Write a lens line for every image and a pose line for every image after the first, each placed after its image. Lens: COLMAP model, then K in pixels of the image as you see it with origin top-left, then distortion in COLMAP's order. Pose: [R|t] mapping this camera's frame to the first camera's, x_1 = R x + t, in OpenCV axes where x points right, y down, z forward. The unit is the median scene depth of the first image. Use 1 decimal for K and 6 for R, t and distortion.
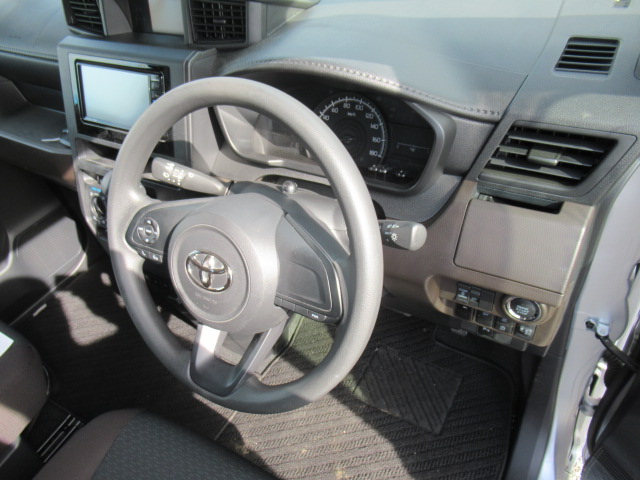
lens RADIAL K [[486.8, 0, 320.0], [0, 486.8, 240.0], [0, 0, 1]] dist [-0.004020, -0.004833]
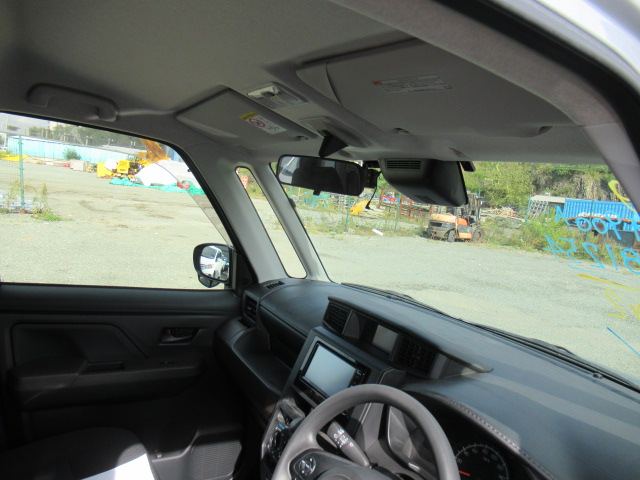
lens RADIAL K [[479.8, 0, 317.8], [0, 479.8, 244.7], [0, 0, 1]] dist [-0.004850, 0.003537]
pose [[0.850321, 0.275270, -0.448531, 0.096368], [-0.485708, 0.738589, -0.467519, 0.119127], [0.202587, 0.615396, 0.761739, -0.362994]]
